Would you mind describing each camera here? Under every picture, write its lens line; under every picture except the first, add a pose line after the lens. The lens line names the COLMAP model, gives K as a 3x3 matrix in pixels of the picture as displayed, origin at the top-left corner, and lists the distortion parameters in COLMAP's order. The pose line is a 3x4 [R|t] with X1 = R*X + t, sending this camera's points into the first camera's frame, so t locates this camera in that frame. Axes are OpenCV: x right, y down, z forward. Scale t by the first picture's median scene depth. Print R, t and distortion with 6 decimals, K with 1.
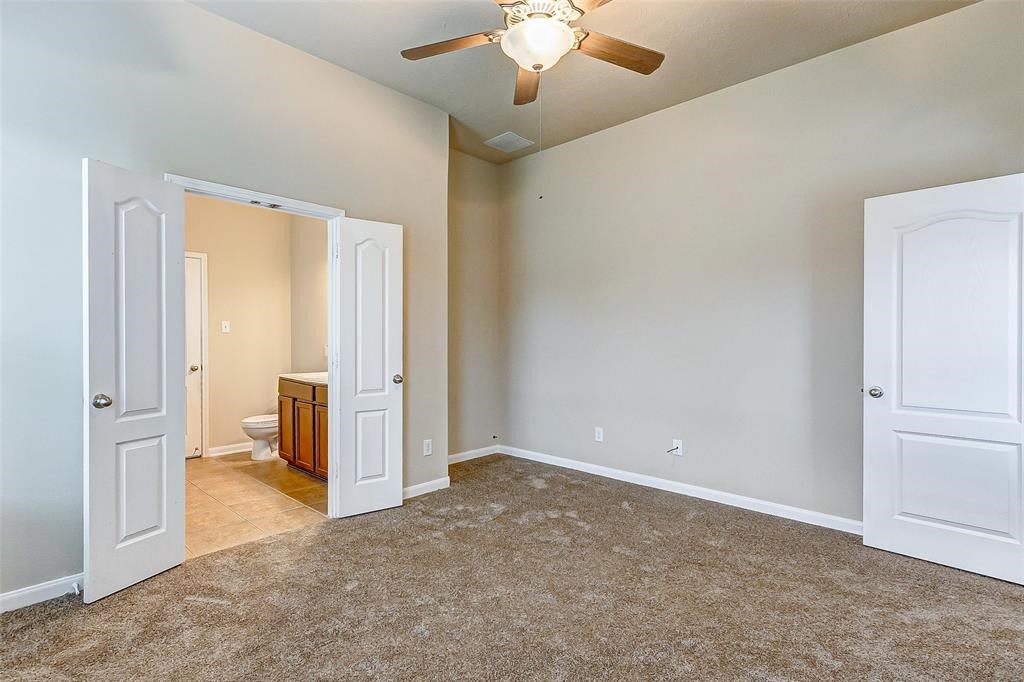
lens RADIAL K [[485.9, 0, 513.5], [0, 485.9, 342.1], [0, 0, 1]] dist [0.006649, -0.002027]
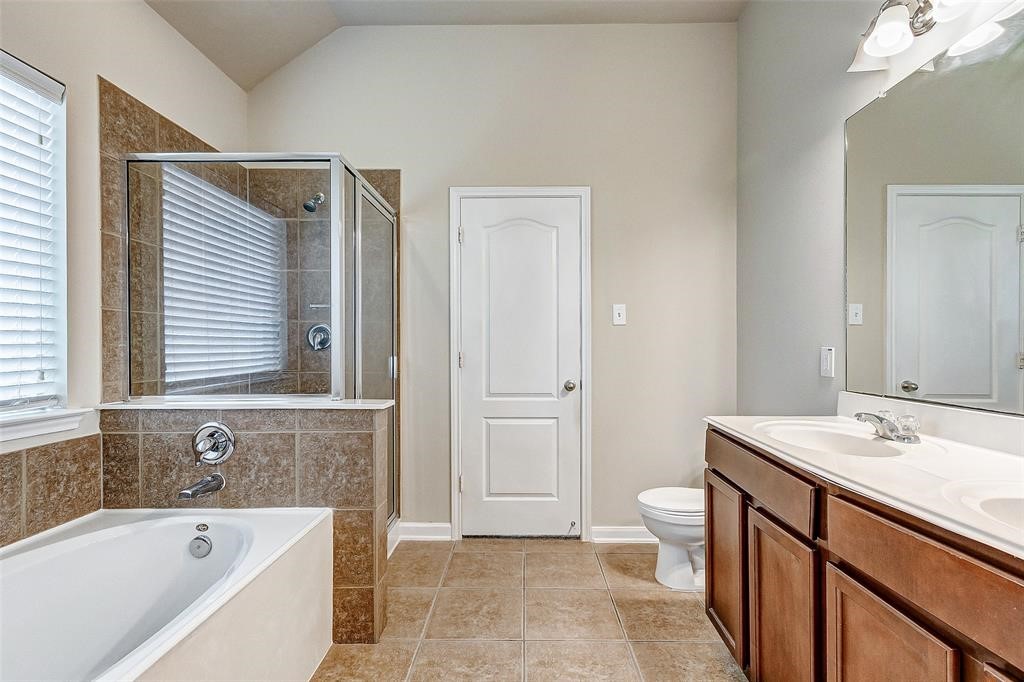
lens RADIAL K [[485.9, 0, 526.3], [0, 485.9, 344.9], [0, 0, 1]] dist [0.006649, -0.002027]
pose [[0.681528, 0.000911, -0.731792, -0.317527], [-0.008233, 0.999945, -0.006422, 0.010616], [0.731746, 0.010401, 0.681498, 0.677400]]
